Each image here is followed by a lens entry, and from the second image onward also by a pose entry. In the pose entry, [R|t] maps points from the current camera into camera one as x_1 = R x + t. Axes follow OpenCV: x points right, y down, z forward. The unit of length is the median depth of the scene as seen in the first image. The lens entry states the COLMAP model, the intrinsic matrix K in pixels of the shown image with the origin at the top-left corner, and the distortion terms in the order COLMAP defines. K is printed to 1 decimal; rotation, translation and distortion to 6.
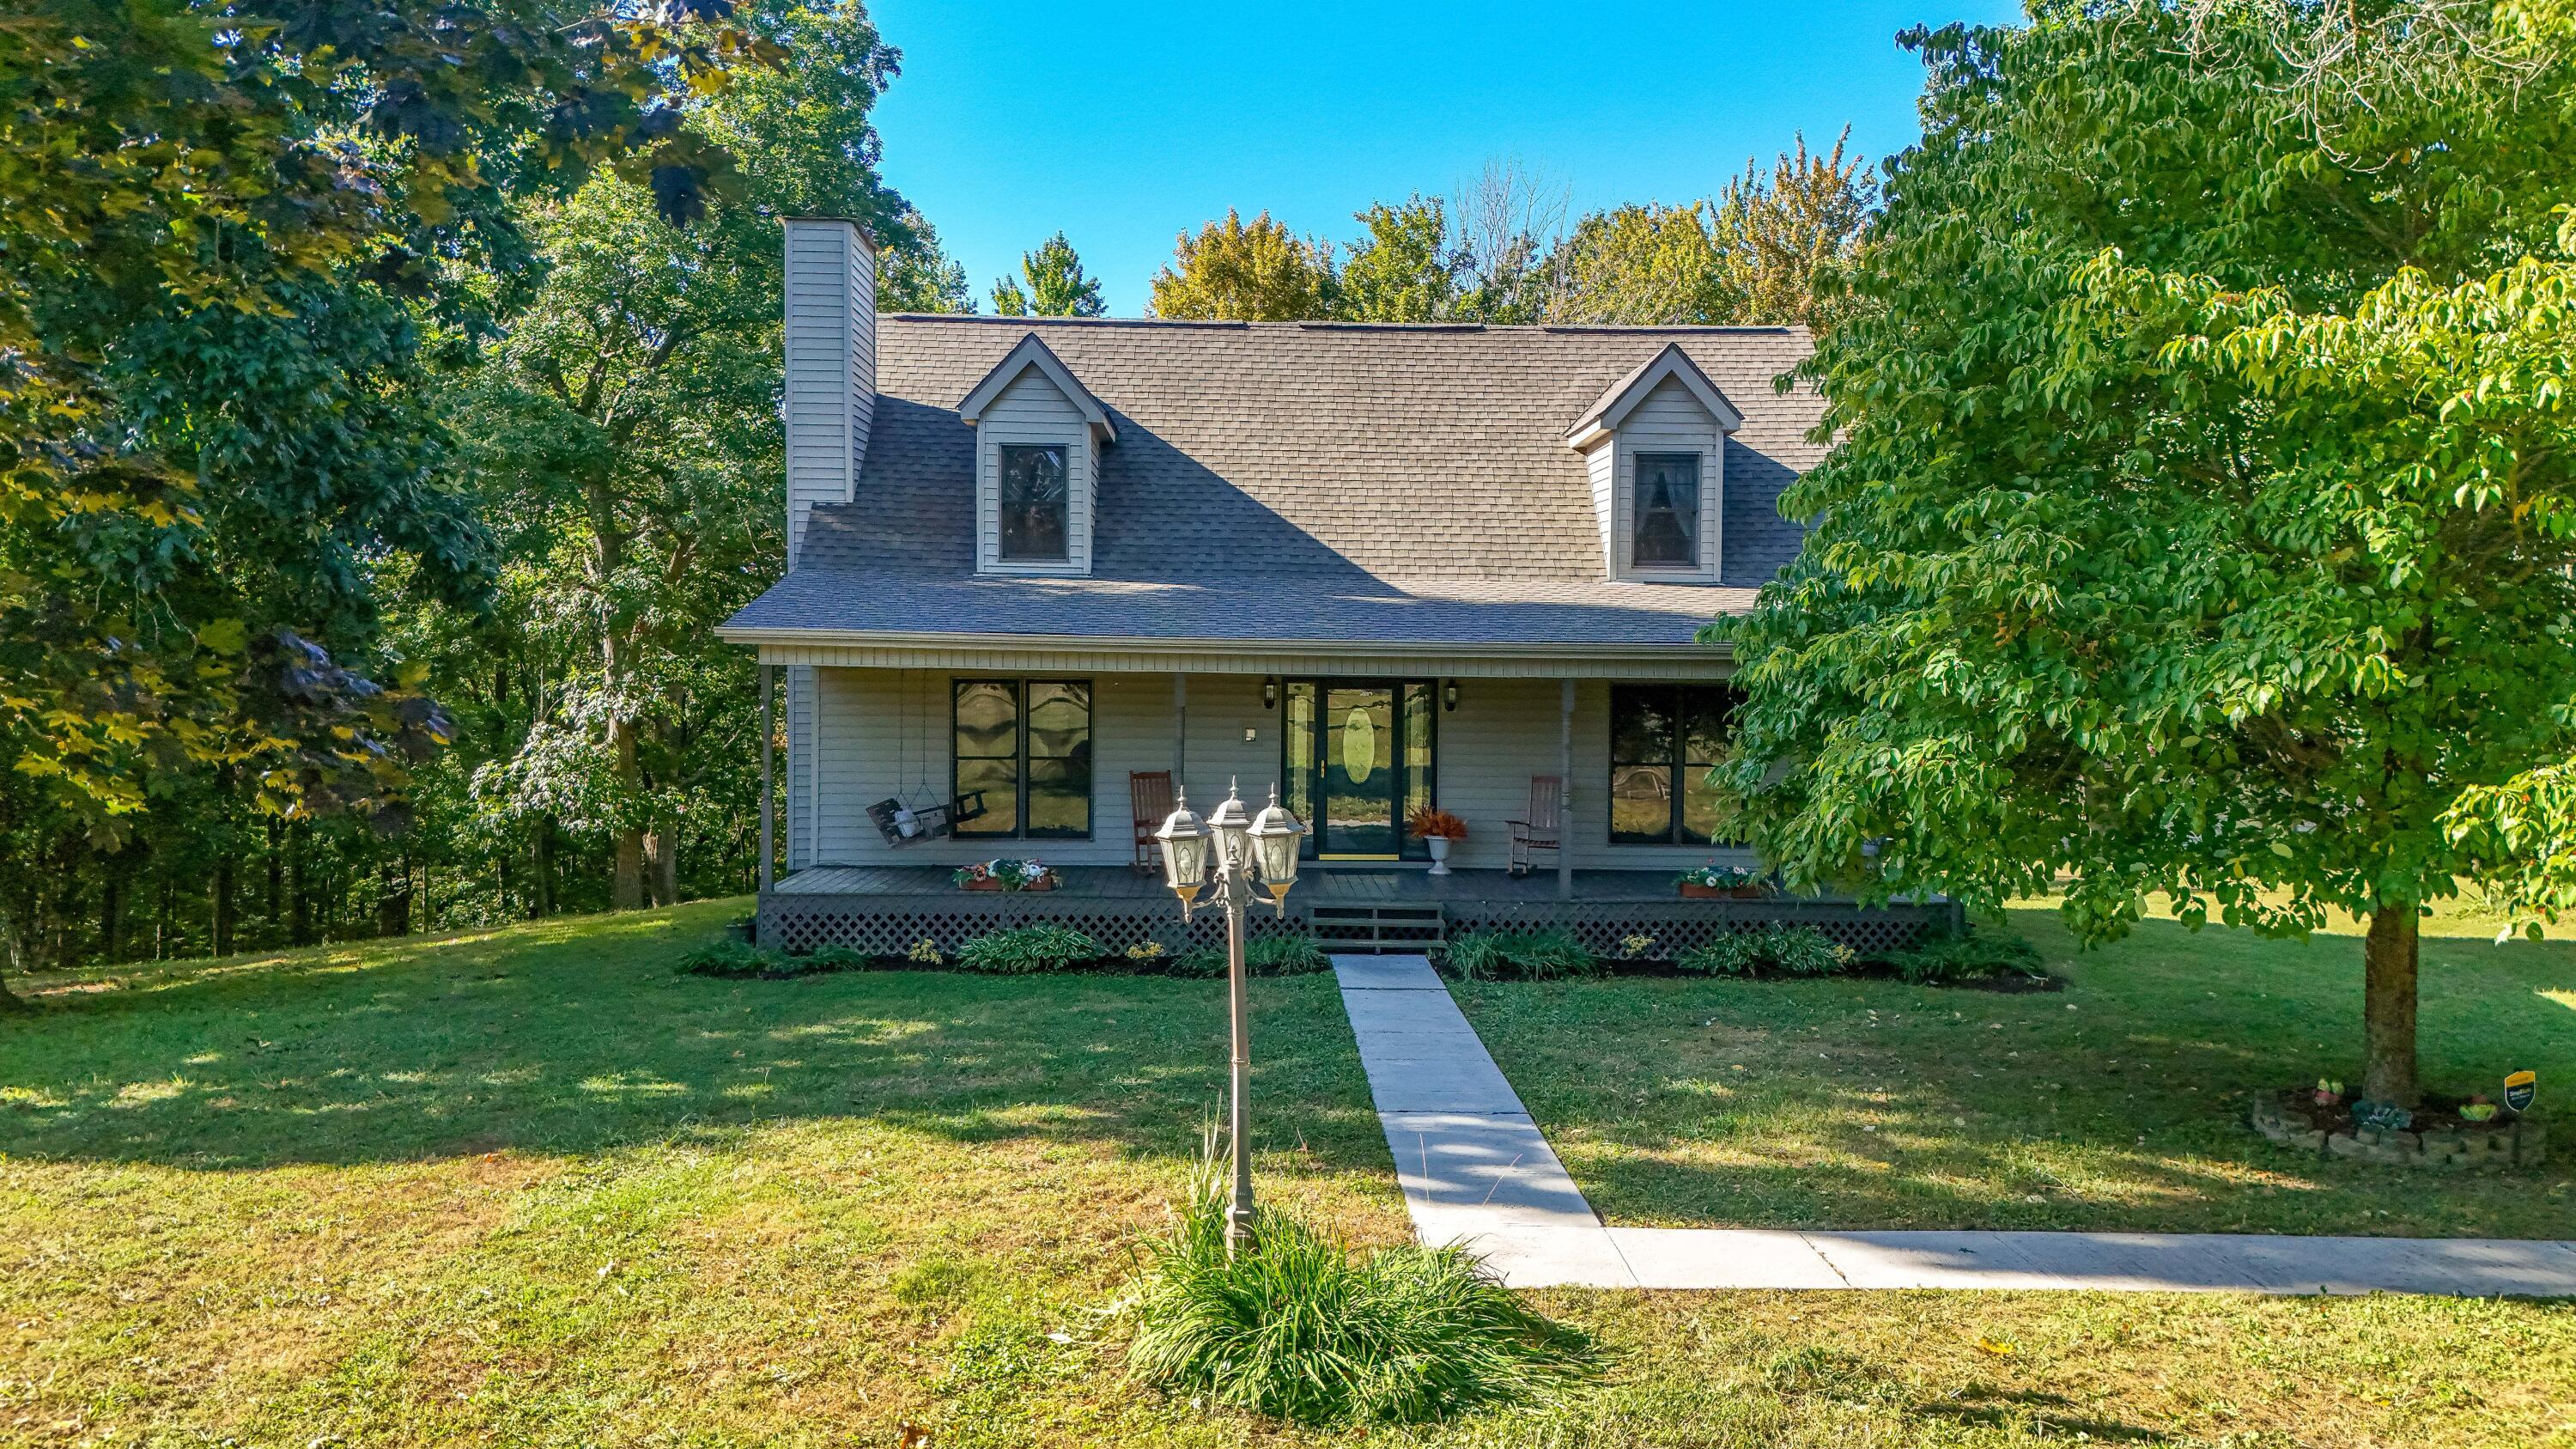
lens RADIAL K [[1886.3, 0, 1288.0], [0, 1886.3, 724.5], [0, 0, 1]] dist [0.043468, -0.003573]
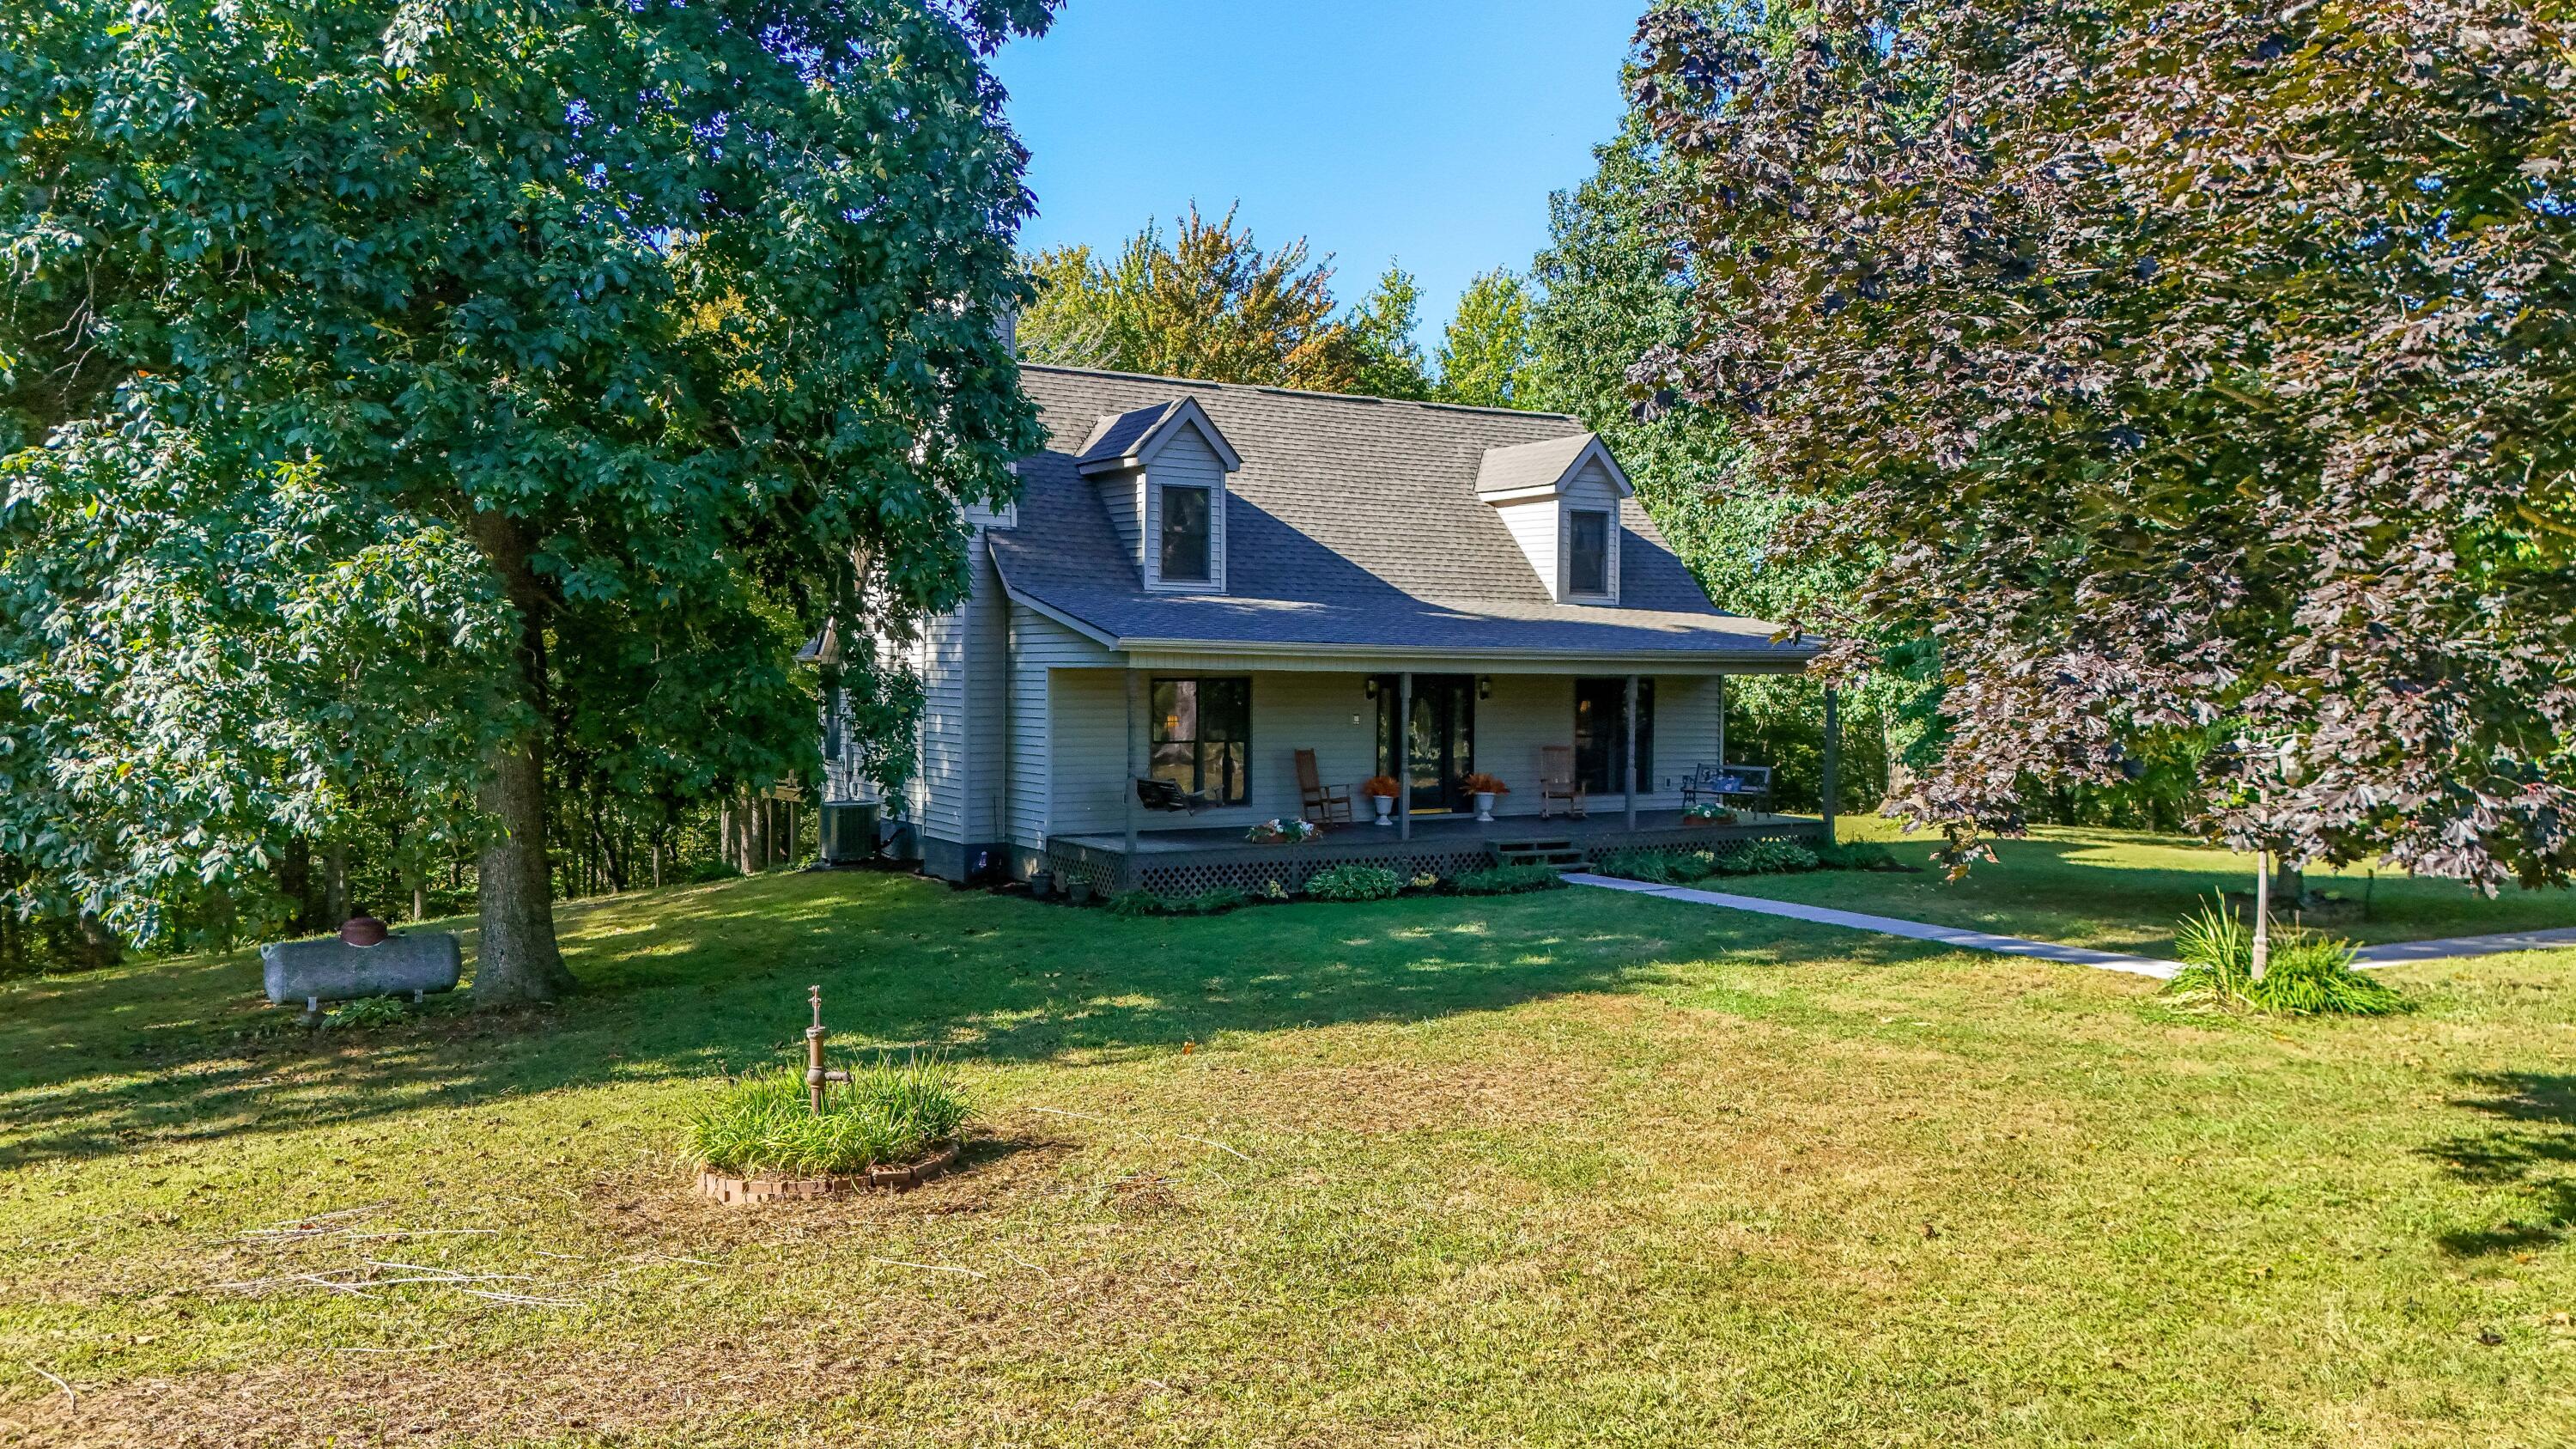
lens RADIAL K [[1886.3, 0, 1288.0], [0, 1886.3, 724.5], [0, 0, 1]] dist [0.043468, -0.003573]
pose [[0.867324, -0.017951, 0.497421, -0.730197], [0.019003, 0.999815, 0.002947, 0.004390], [-0.497382, 0.006896, 0.867504, -0.095076]]
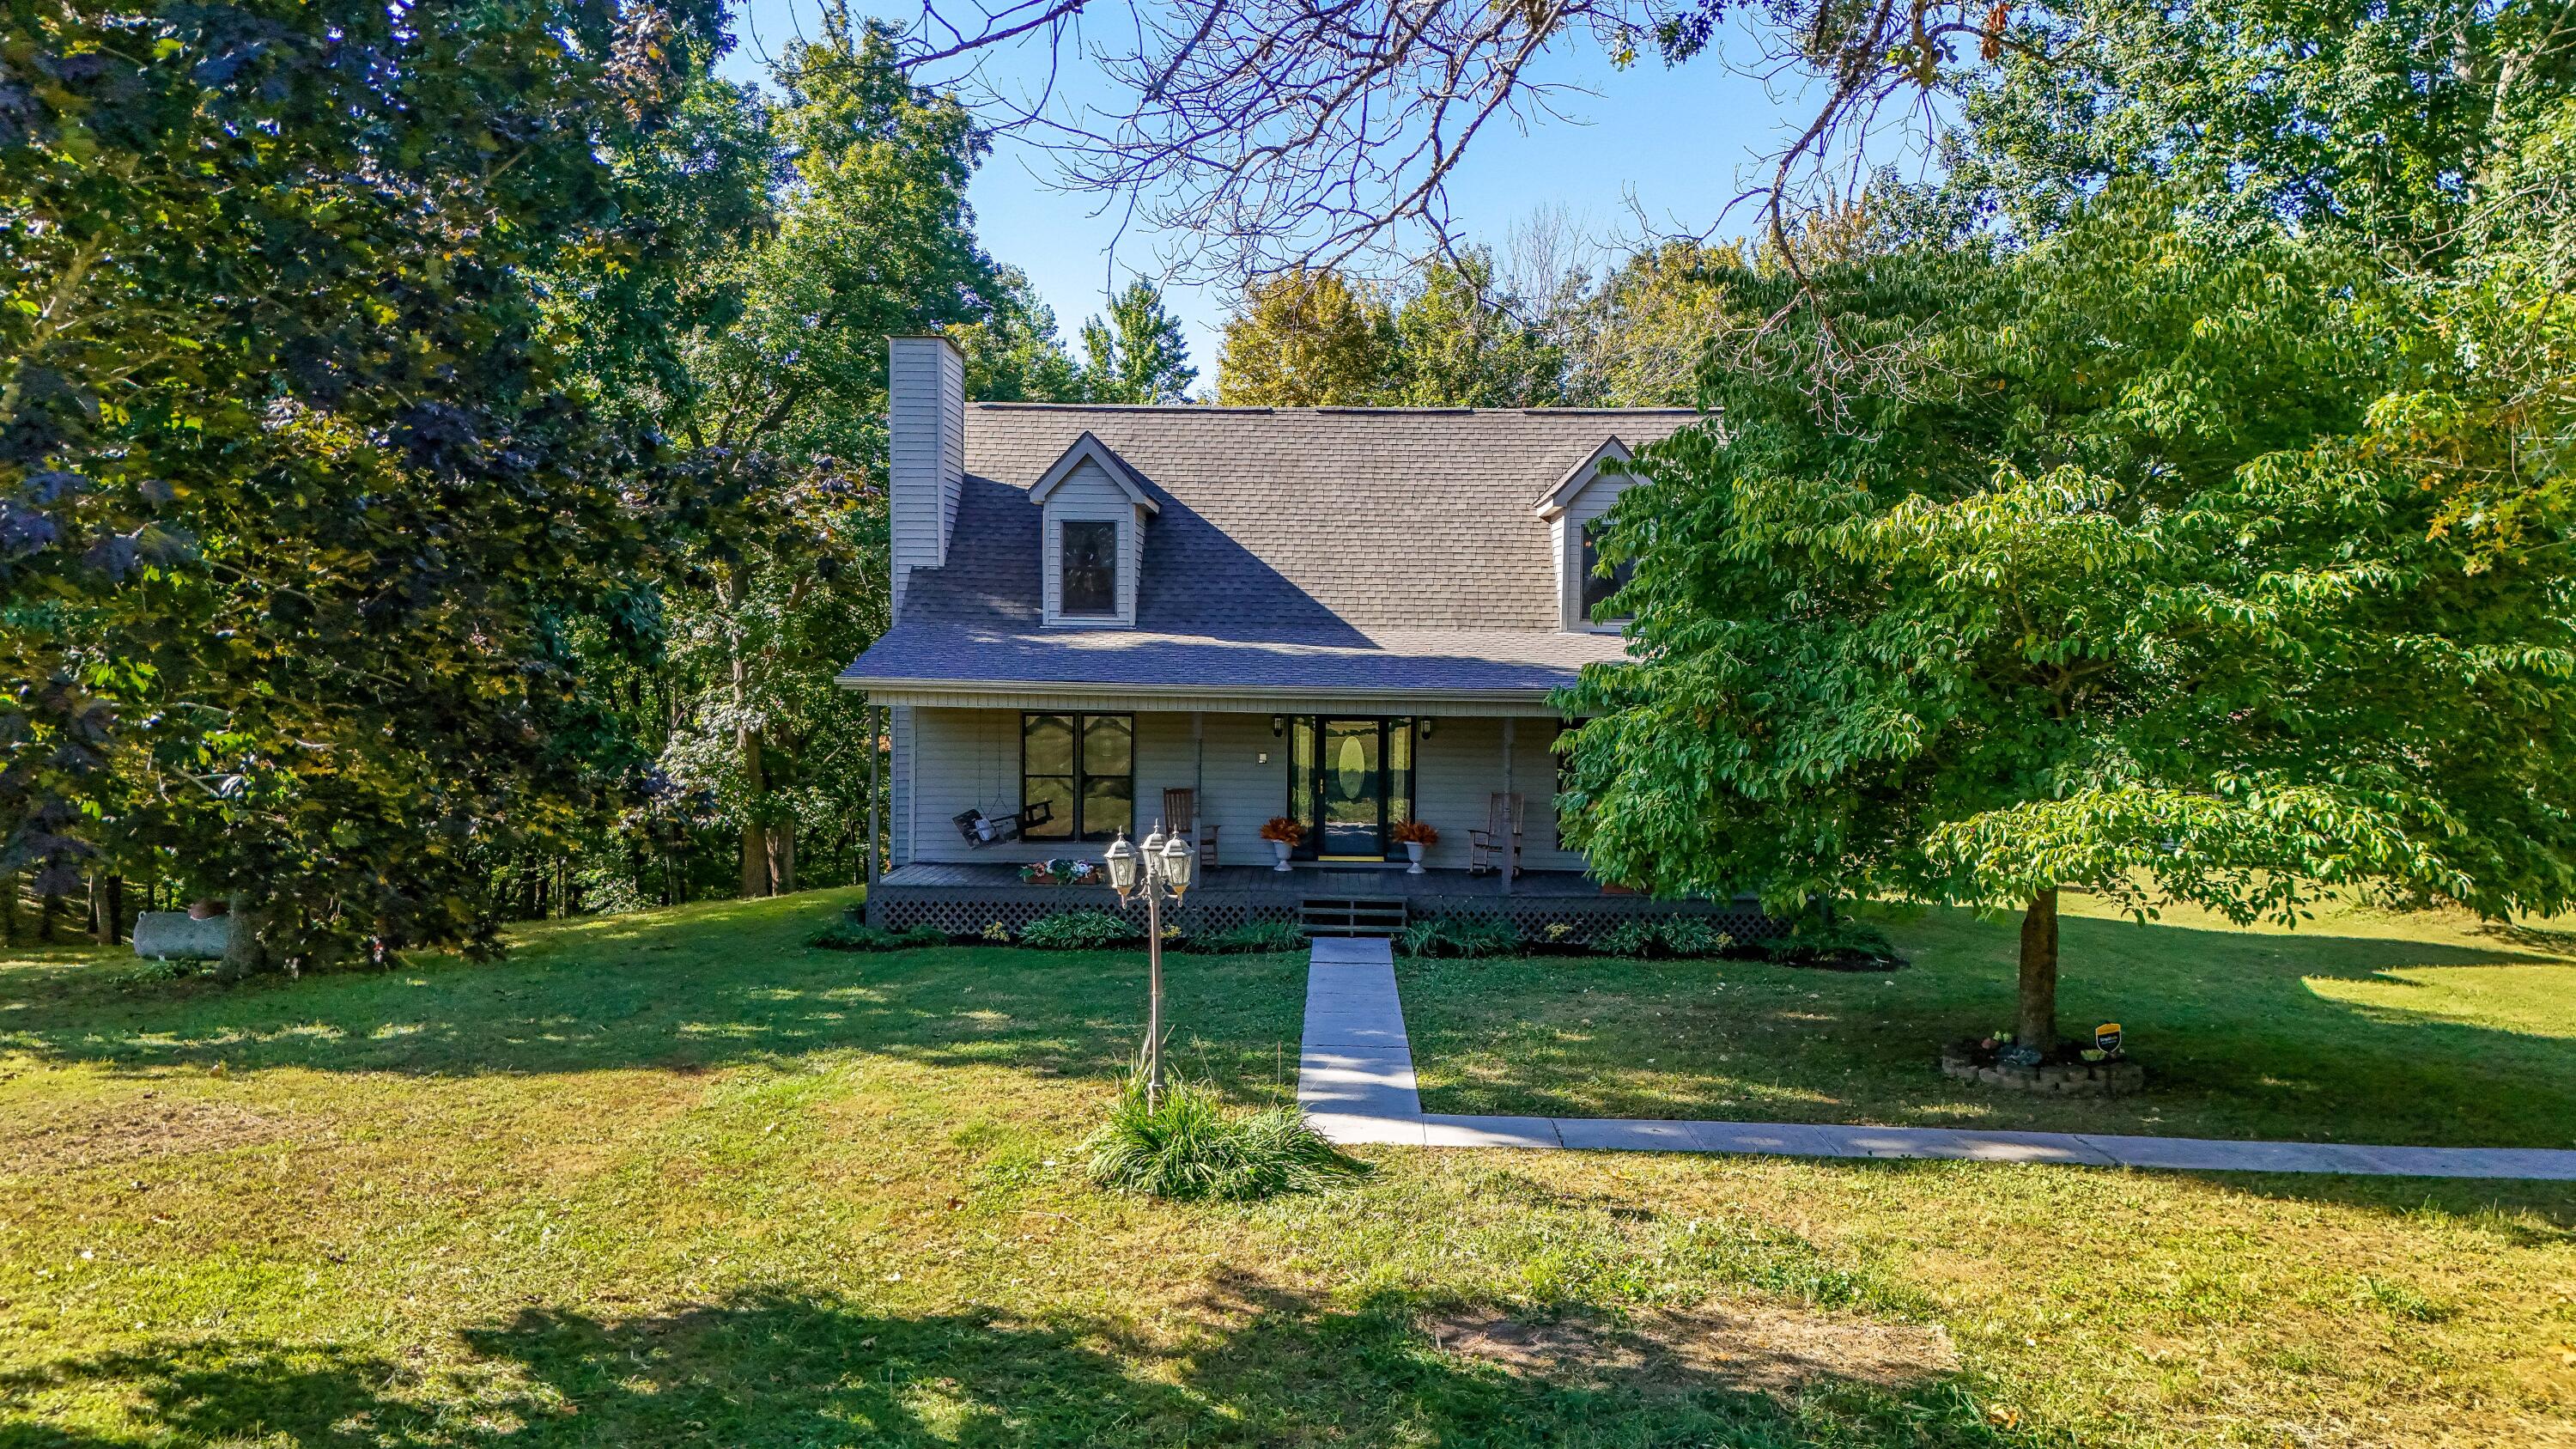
lens RADIAL K [[1941.8, 0, 1297.1], [0, 1941.8, 727.7], [0, 0, 1]] dist [0.083568, -0.005729]
pose [[0.998405, 0.003070, -0.056367, 0.076708], [-0.002538, 0.999952, 0.009496, -0.027683], [0.056394, -0.009338, 0.998365, -0.272211]]
